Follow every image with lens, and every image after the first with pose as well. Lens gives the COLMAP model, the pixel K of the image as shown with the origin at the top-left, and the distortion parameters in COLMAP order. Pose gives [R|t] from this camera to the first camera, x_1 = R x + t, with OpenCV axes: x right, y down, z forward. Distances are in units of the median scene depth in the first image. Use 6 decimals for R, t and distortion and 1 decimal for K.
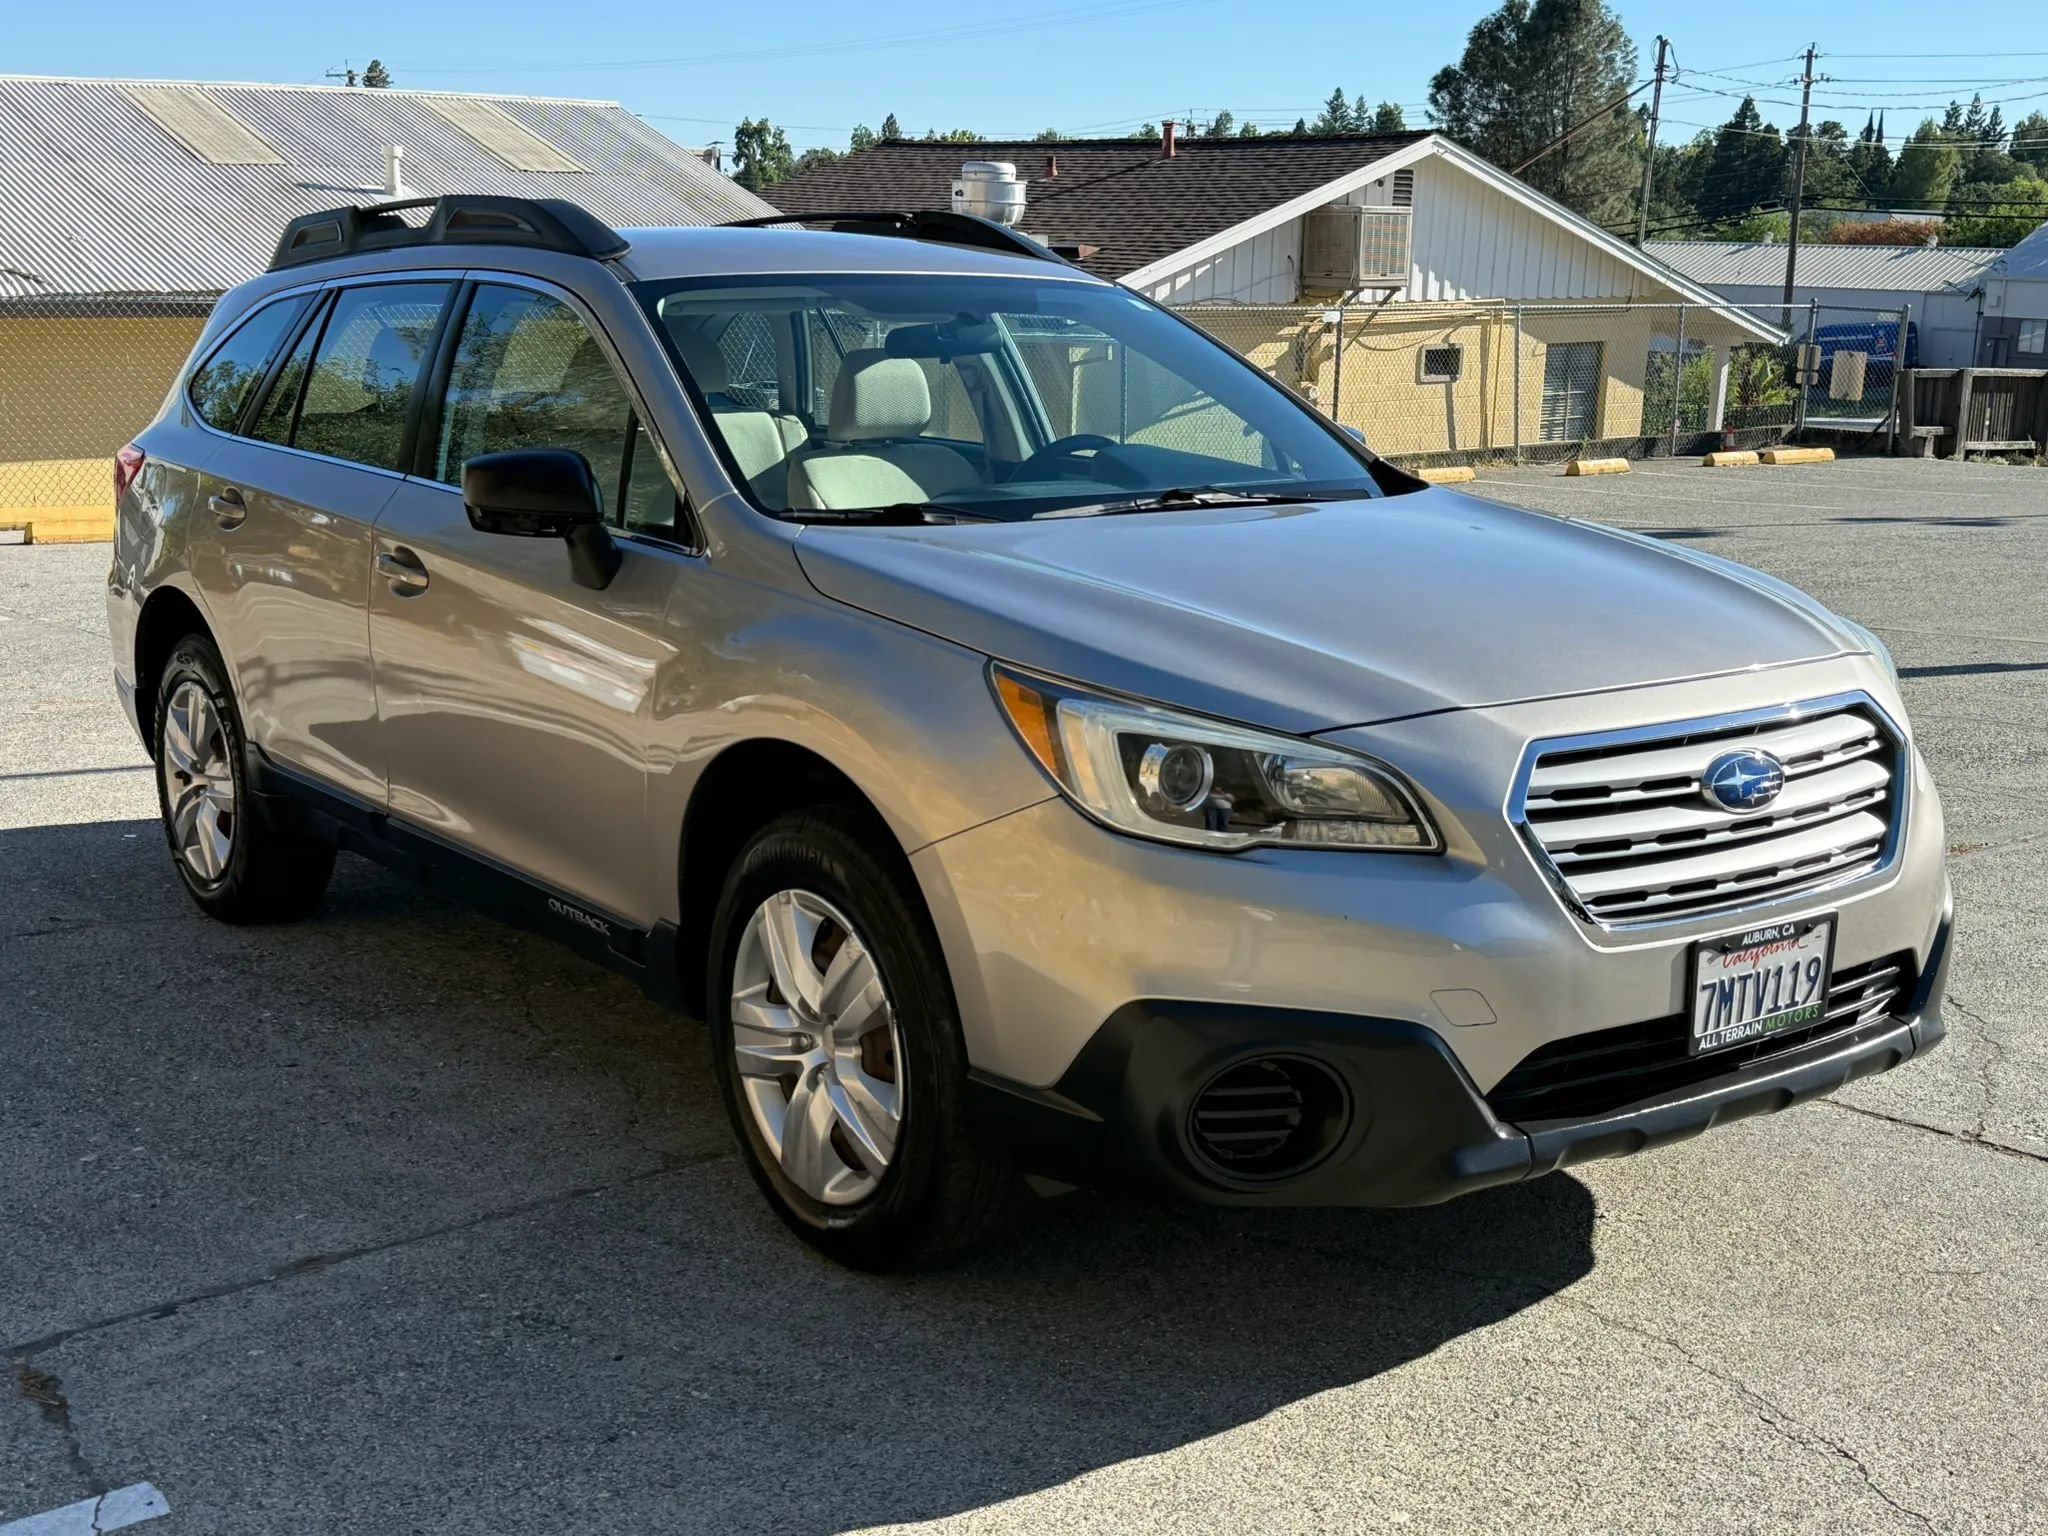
lens RADIAL K [[2378.0, 0, 1001.7], [0, 2378.0, 767.2], [0, 0, 1]] dist [0.228538, -0.541224]
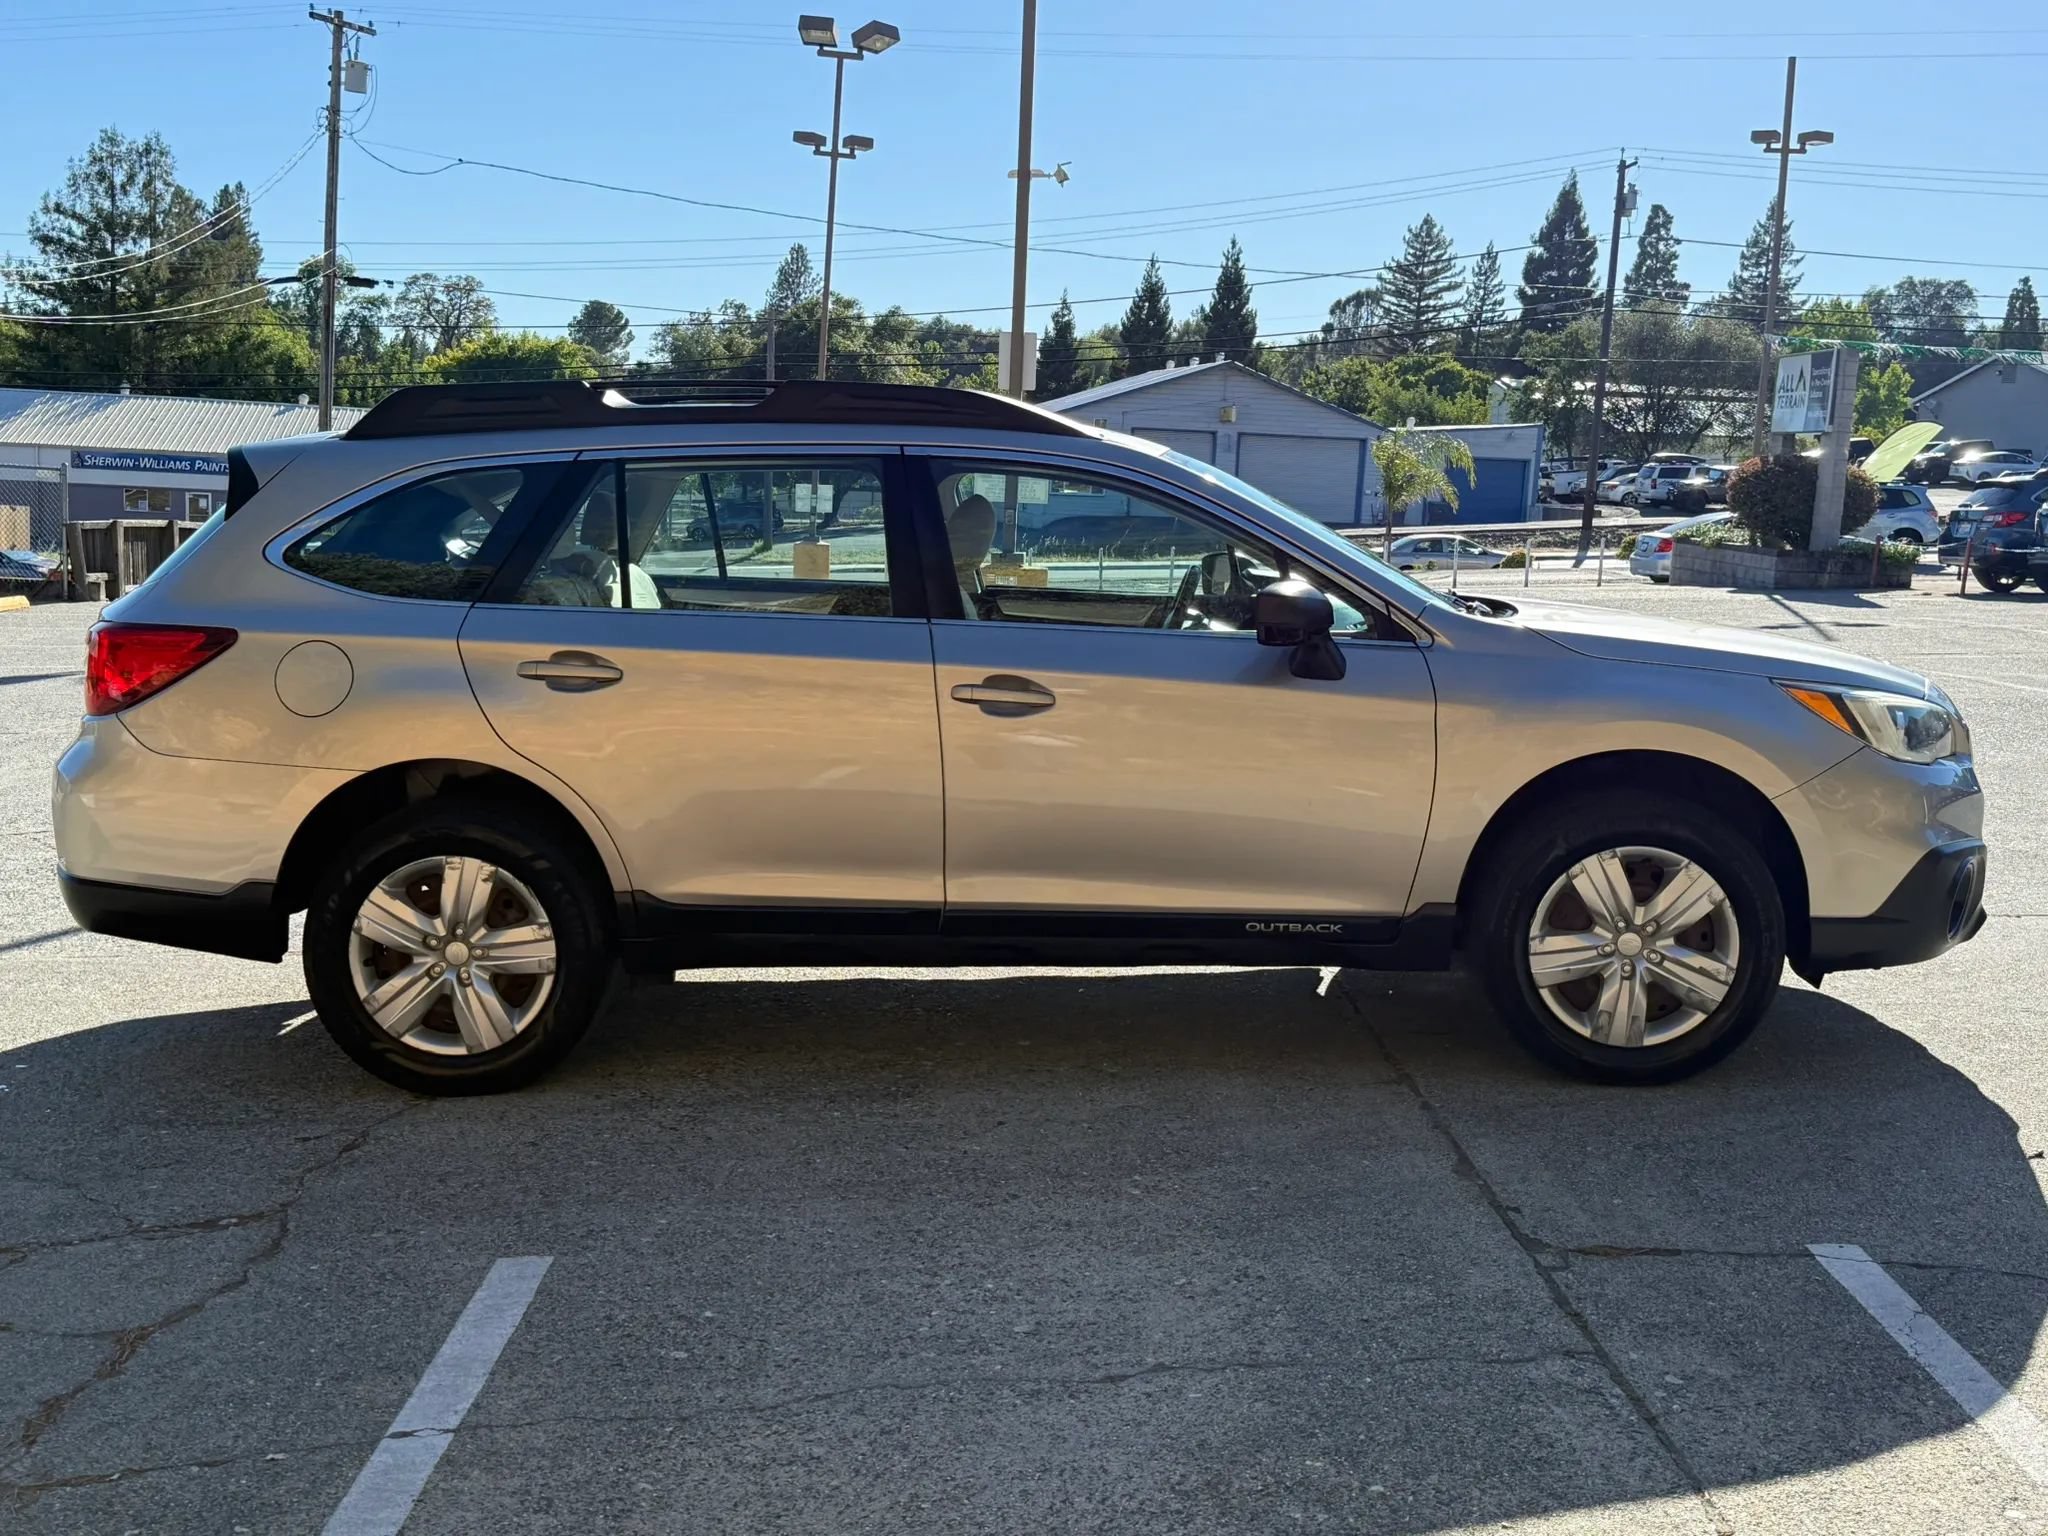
lens RADIAL K [[2227.0, 0, 1024.0], [0, 2227.0, 768.0], [0, 0, 1]] dist [0.212638, -0.478090]
pose [[0.597783, -0.107650, 0.794398, -0.222743], [0.150164, 0.988439, 0.020947, -0.013227], [-0.787469, 0.106768, 0.607037, 0.062928]]
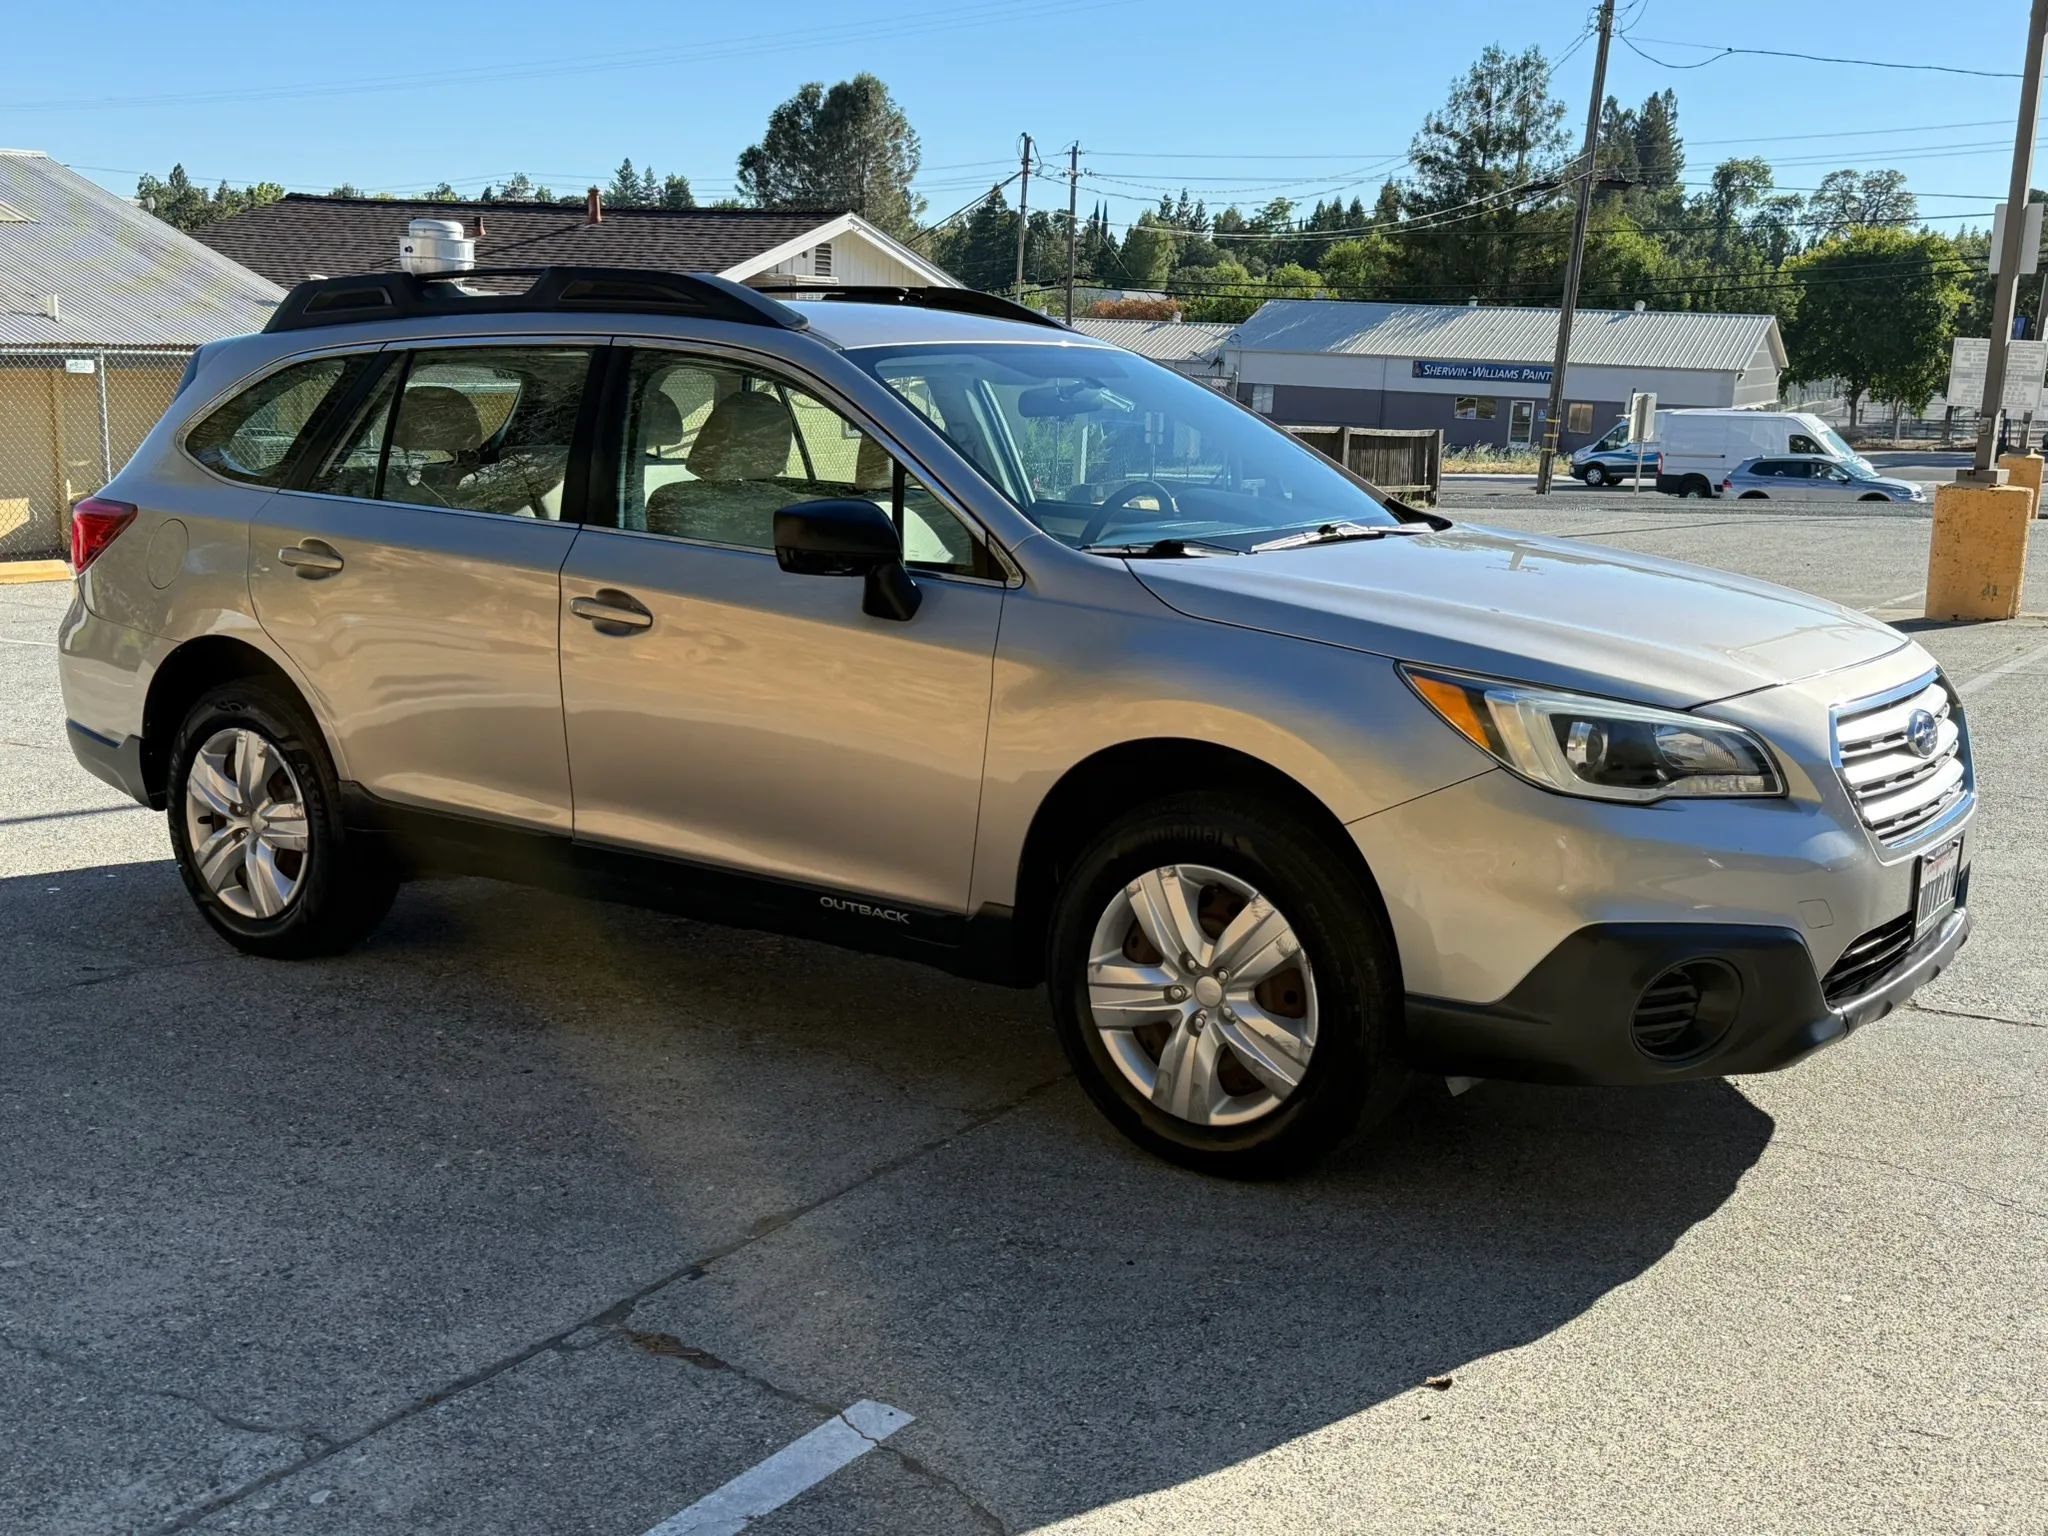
lens RADIAL K [[2227.0, 0, 1024.0], [0, 2227.0, 768.0], [0, 0, 1]] dist [0.212638, -0.478090]
pose [[0.952123, -0.047491, 0.302004, -0.075063], [0.050883, 0.998699, -0.003372, 0.000504], [-0.301451, 0.018577, 0.953301, -0.005533]]
